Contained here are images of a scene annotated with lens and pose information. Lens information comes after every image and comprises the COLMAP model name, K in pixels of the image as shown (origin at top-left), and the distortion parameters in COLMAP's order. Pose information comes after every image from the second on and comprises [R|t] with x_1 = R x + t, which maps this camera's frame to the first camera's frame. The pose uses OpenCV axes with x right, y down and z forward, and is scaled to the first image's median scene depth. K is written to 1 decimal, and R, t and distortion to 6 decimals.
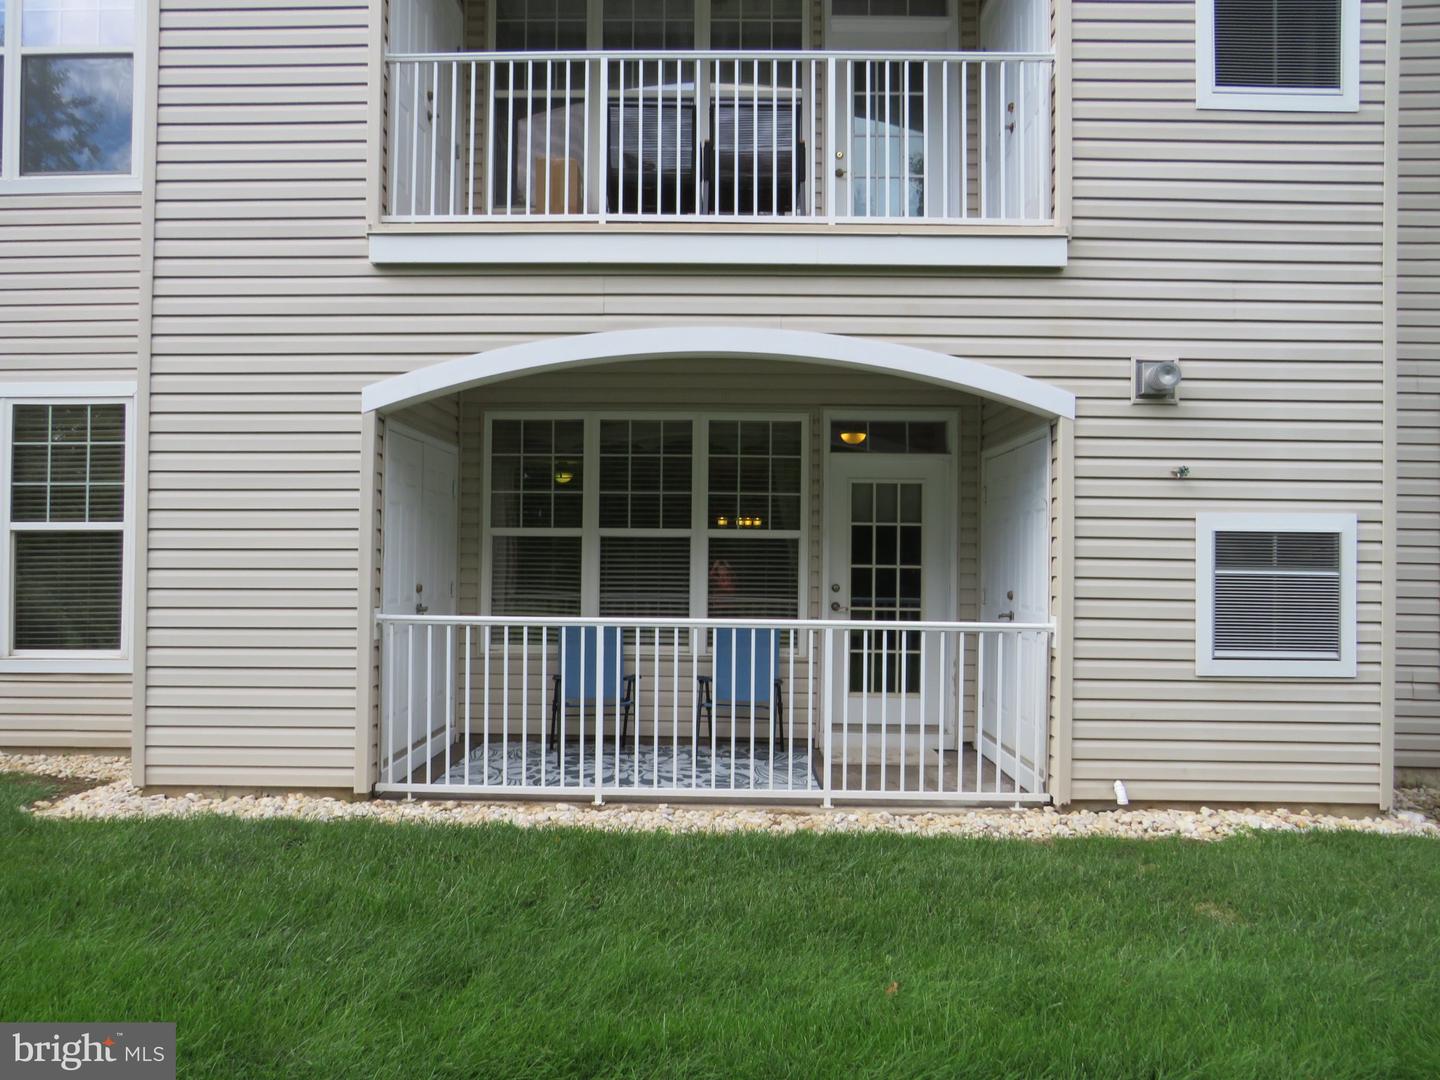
lens RADIAL K [[1013.2, 0, 720.4], [0, 1013.2, 530.2], [0, 0, 1]] dist [-0.031133, 0.010304]
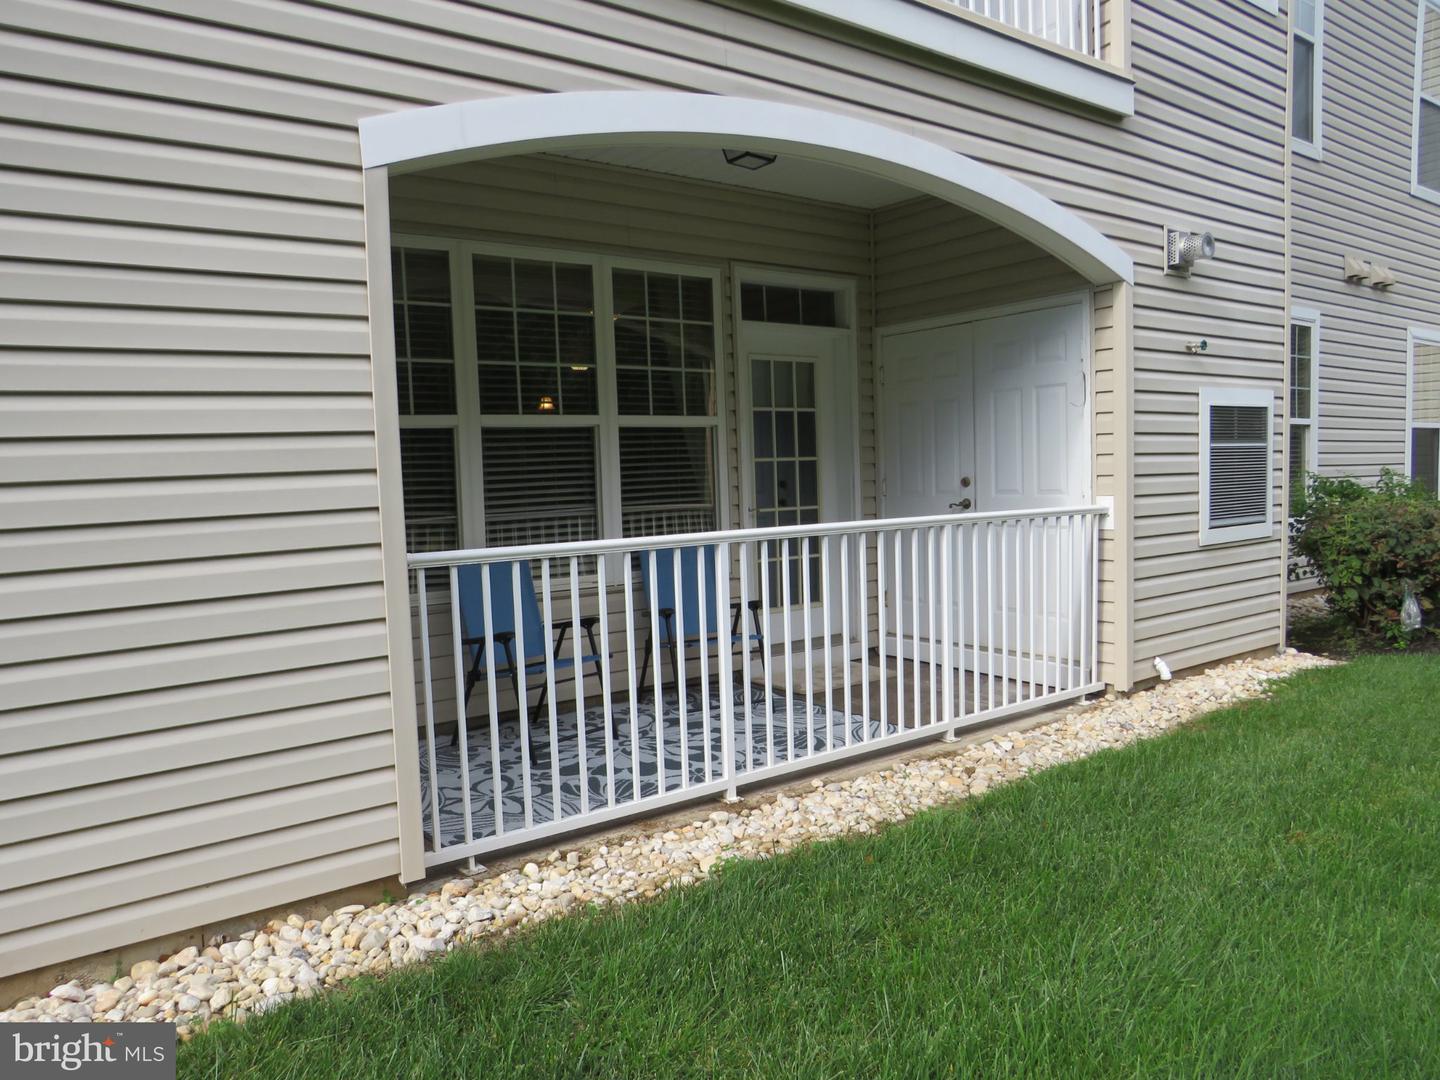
lens RADIAL K [[1000.9, 0, 720.3], [0, 1000.9, 556.4], [0, 0, 1]] dist [-0.065369, 0.001526]
pose [[0.801727, -0.087575, 0.591239, -0.396598], [0.025448, 0.993312, 0.112622, 0.021120], [-0.597148, -0.075246, 0.798594, 0.362069]]
